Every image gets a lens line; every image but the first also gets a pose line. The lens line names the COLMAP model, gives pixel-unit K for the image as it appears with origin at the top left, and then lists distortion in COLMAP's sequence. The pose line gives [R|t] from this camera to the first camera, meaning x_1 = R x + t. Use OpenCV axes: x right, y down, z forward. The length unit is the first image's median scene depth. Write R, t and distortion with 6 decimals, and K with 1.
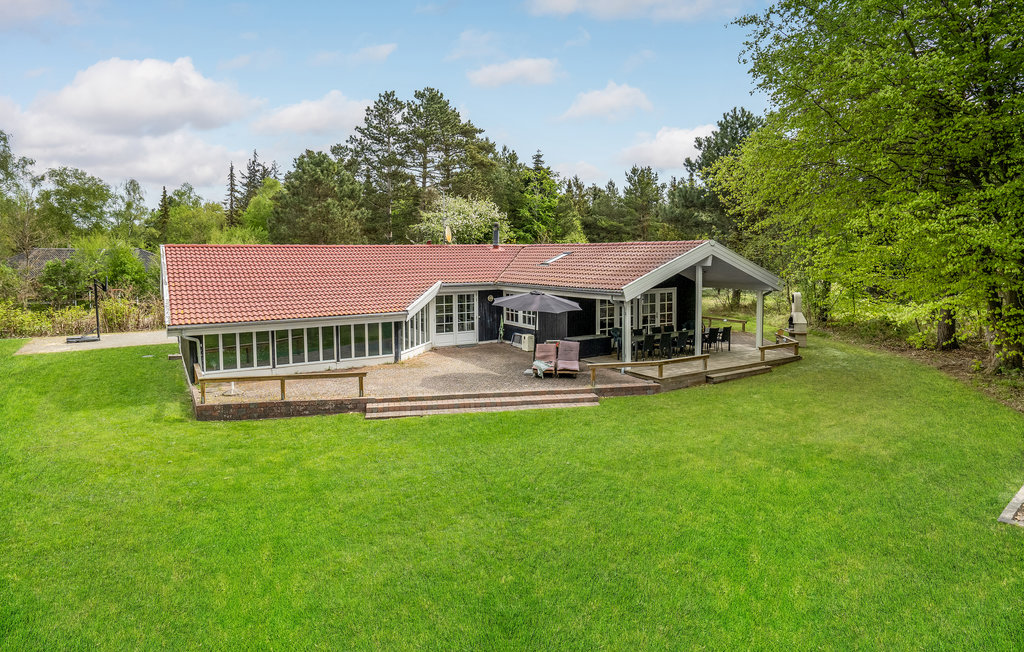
lens RADIAL K [[591.2, 0, 513.1], [0, 591.2, 292.9], [0, 0, 1]] dist [-0.042527, -0.000136]
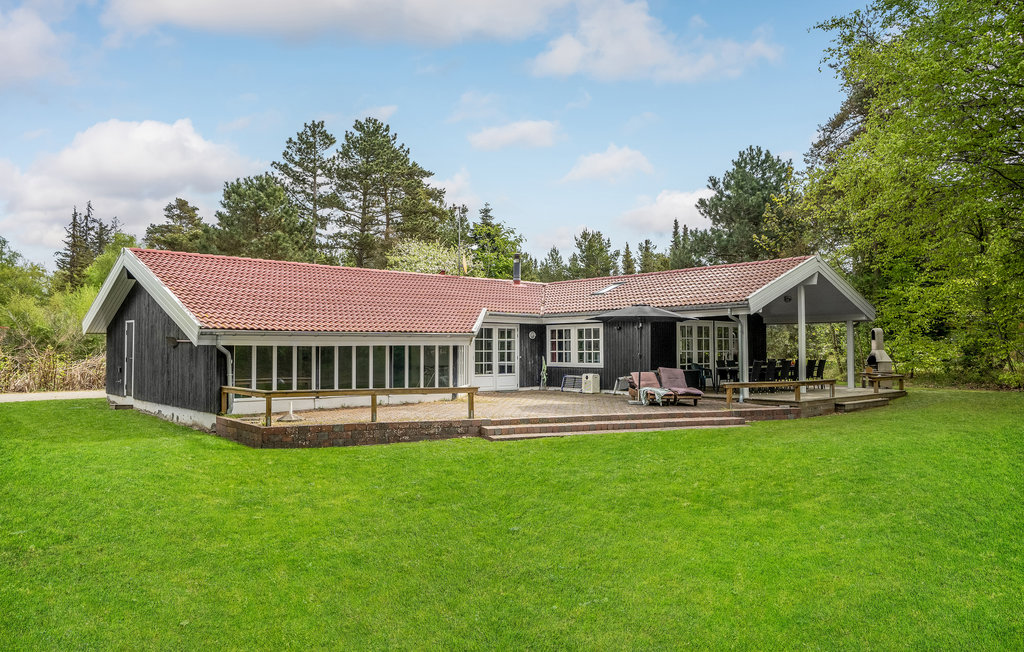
lens RADIAL K [[699.0, 0, 512.0], [0, 699.0, 326.0], [0, 0, 1]] dist [-0.002459, 0.001149]
pose [[0.984945, 0.010927, 0.172524, -0.233149], [0.006844, 0.994753, -0.102074, 0.095256], [-0.172734, 0.101718, 0.979702, 0.047805]]
